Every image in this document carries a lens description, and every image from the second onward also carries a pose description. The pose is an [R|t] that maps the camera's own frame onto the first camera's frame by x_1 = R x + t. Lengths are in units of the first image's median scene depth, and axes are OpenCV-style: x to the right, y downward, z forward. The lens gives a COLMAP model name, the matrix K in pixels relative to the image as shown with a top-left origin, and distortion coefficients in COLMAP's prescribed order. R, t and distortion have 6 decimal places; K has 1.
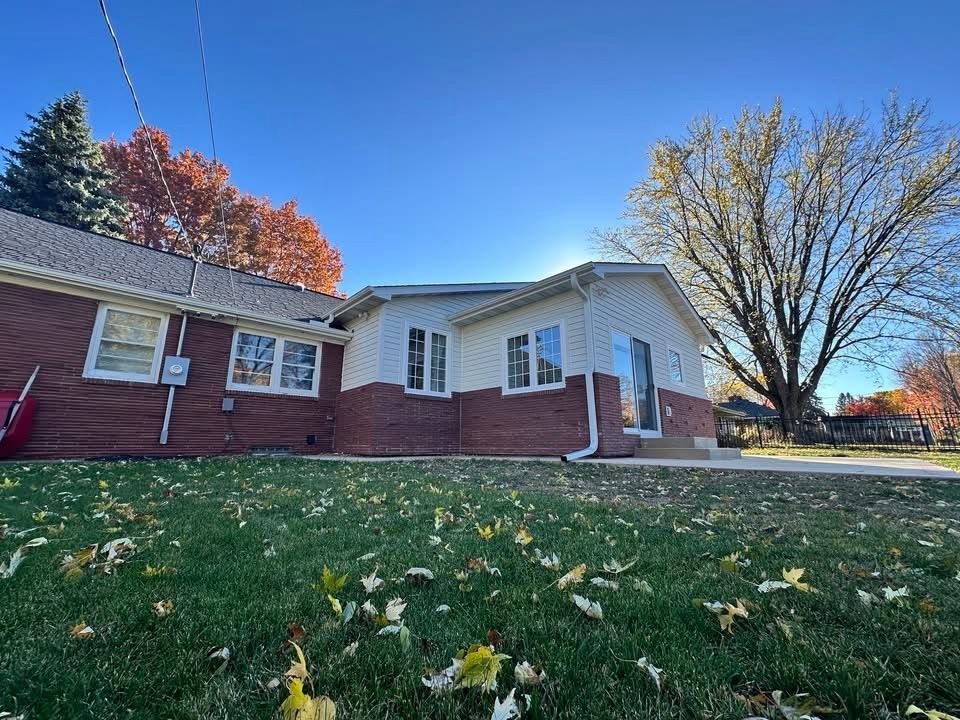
lens RADIAL K [[377.8, 0, 478.1], [0, 377.8, 357.8], [0, 0, 1]] dist [-0.001919, -0.001772]
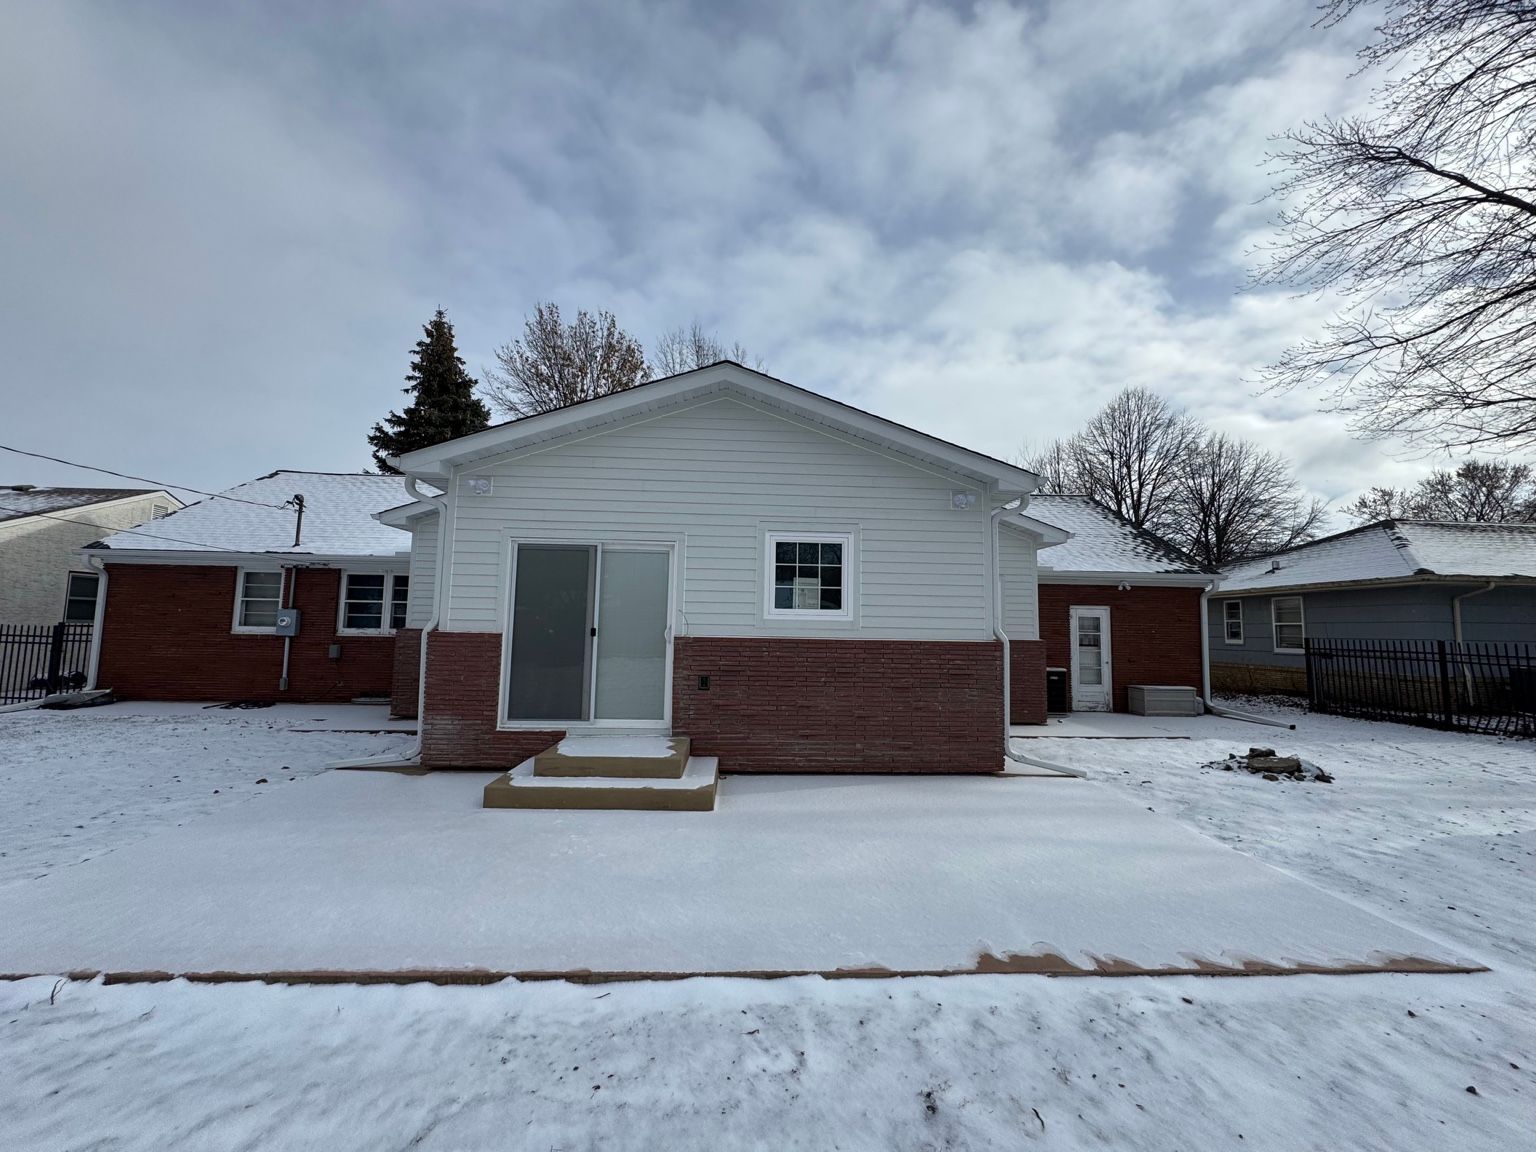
lens RADIAL K [[604.5, 0, 772.3], [0, 604.5, 567.8], [0, 0, 1]] dist [-0.001919, -0.001772]
pose [[0.757150, -0.057655, -0.650692, 1.242701], [0.129211, 0.989635, 0.062663, -0.044654], [0.640335, -0.131522, 0.756752, 0.555875]]
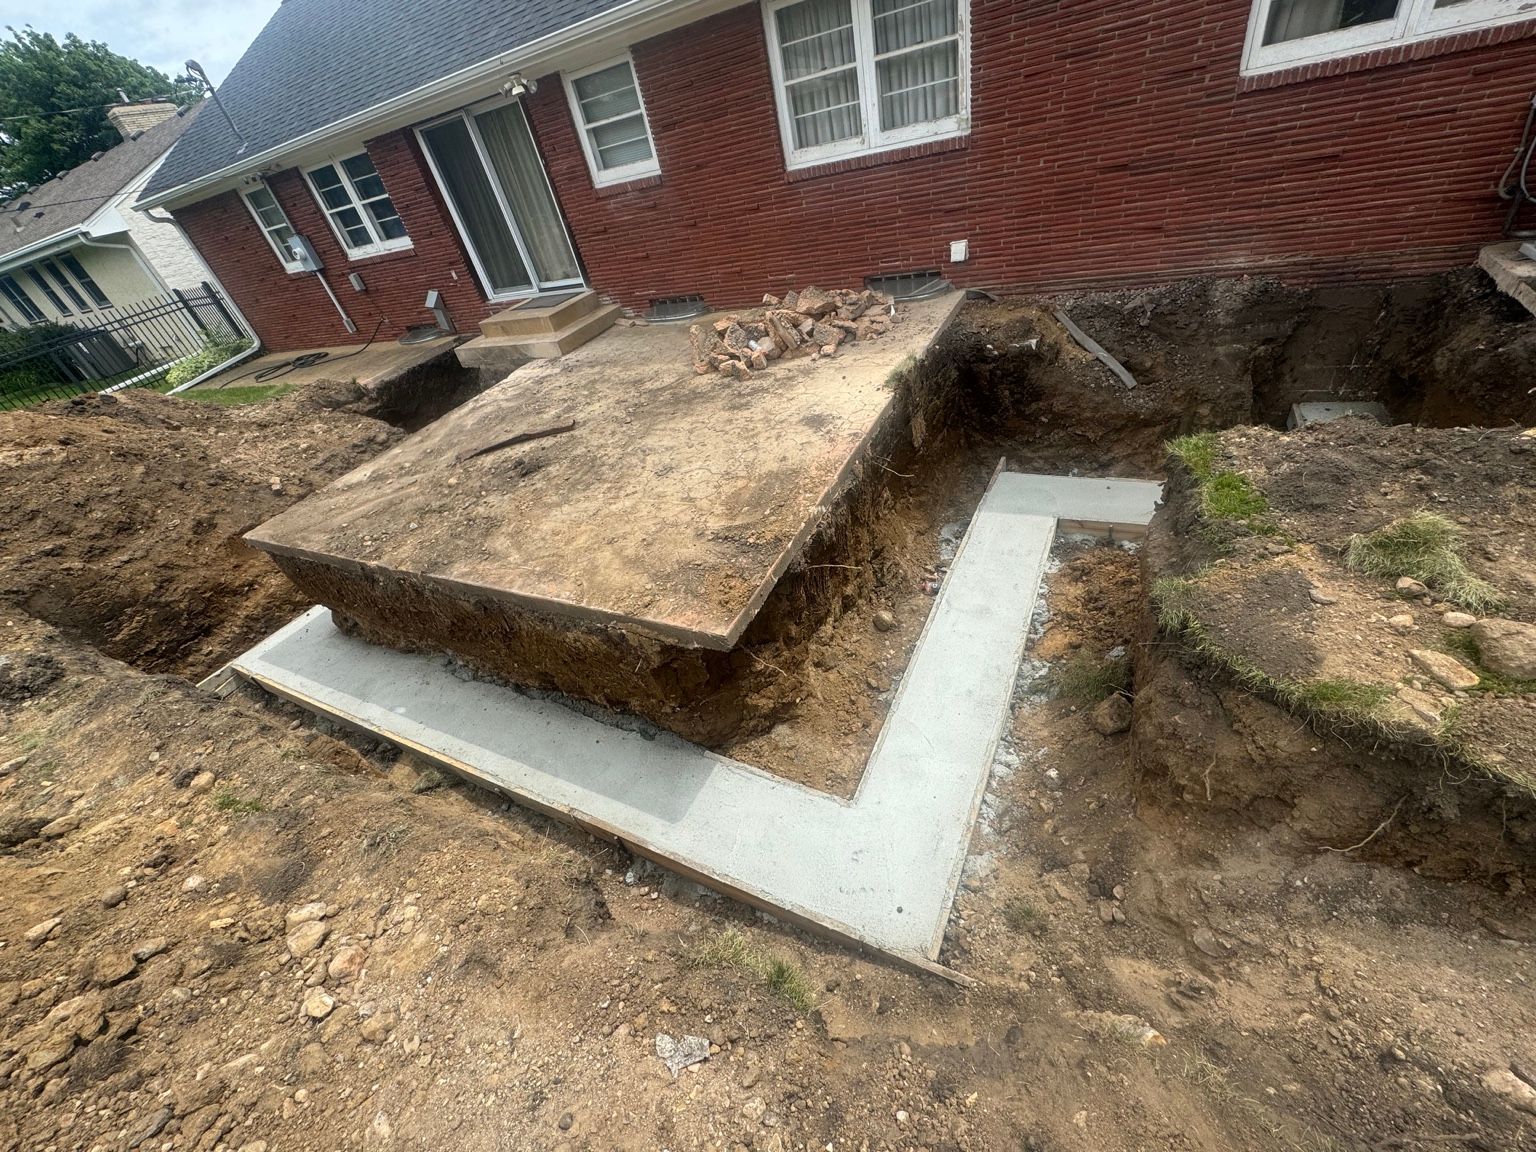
lens RADIAL K [[604.5, 0, 775.5], [0, 604.5, 573.1], [0, 0, 1]] dist [-0.001919, -0.001772]
pose [[0.337155, 0.505384, -0.794301, 1.040045], [0.395281, 0.689740, 0.606640, 0.122728], [0.854447, -0.518503, 0.032781, 1.399245]]
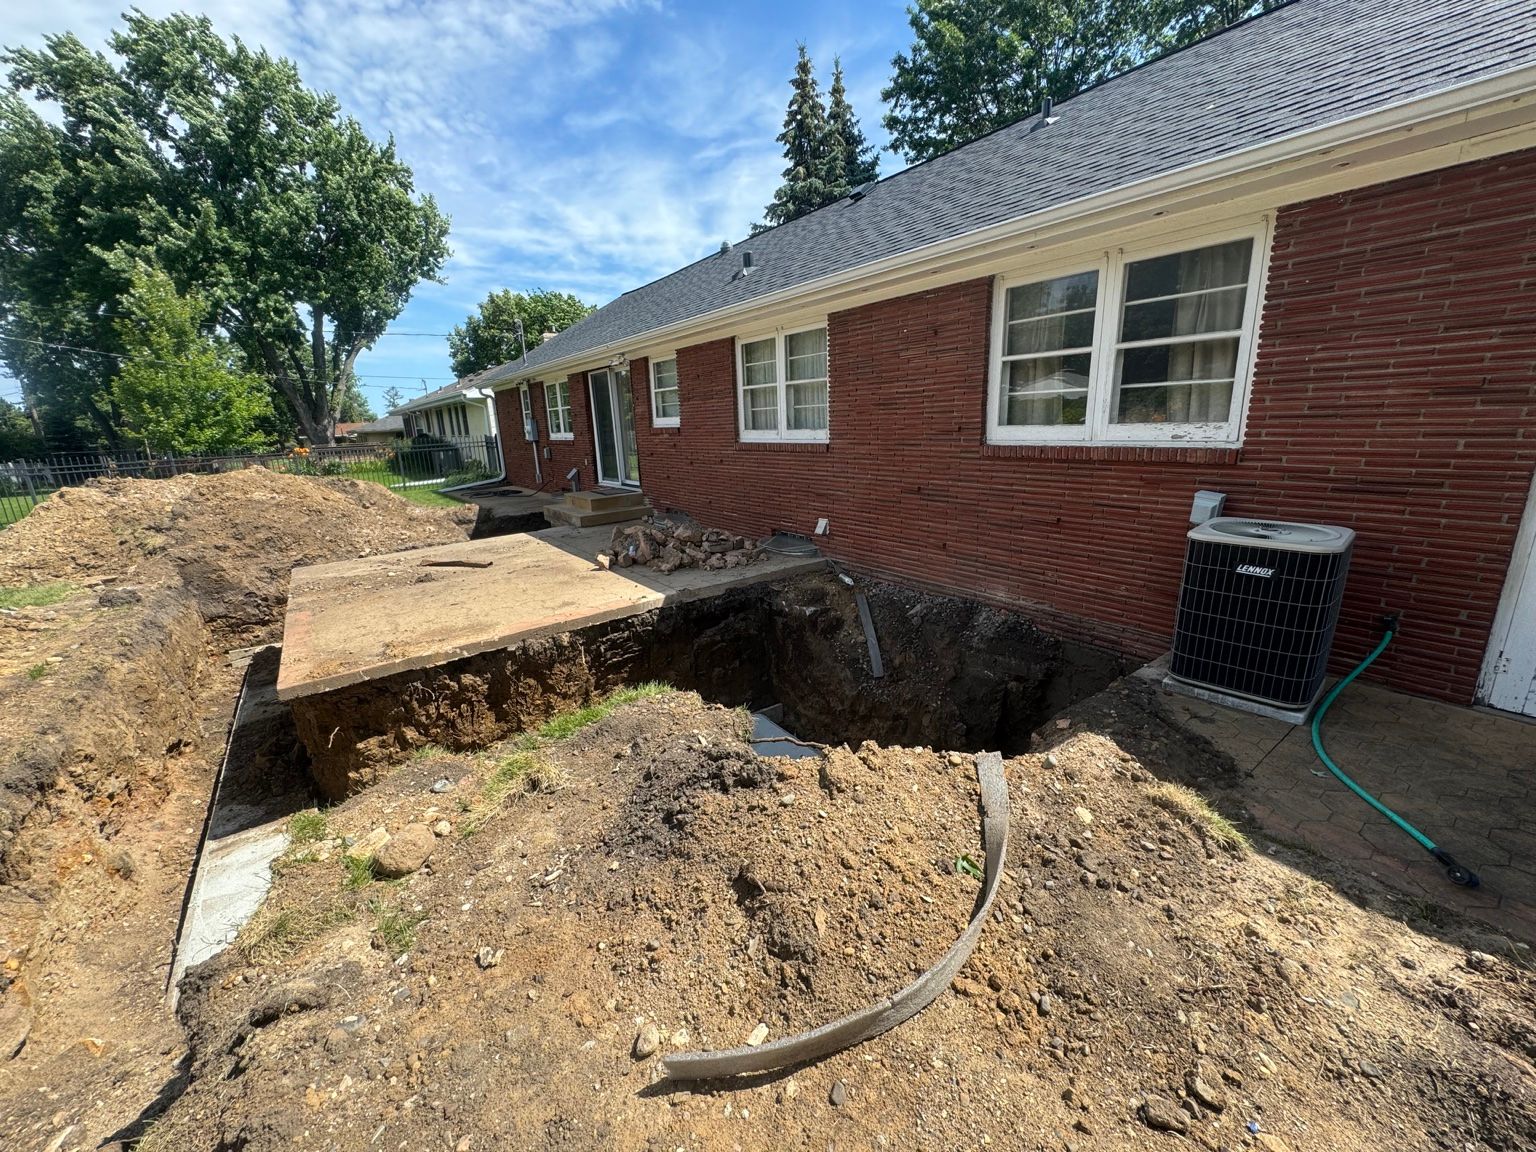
lens RADIAL K [[604.5, 0, 777.3], [0, 604.5, 585.7], [0, 0, 1]] dist [-0.001919, -0.001772]
pose [[-0.117171, 0.260437, -0.958355, 1.201993], [0.248967, 0.941889, 0.225523, 0.266507], [0.961398, -0.212174, -0.175202, 1.928504]]
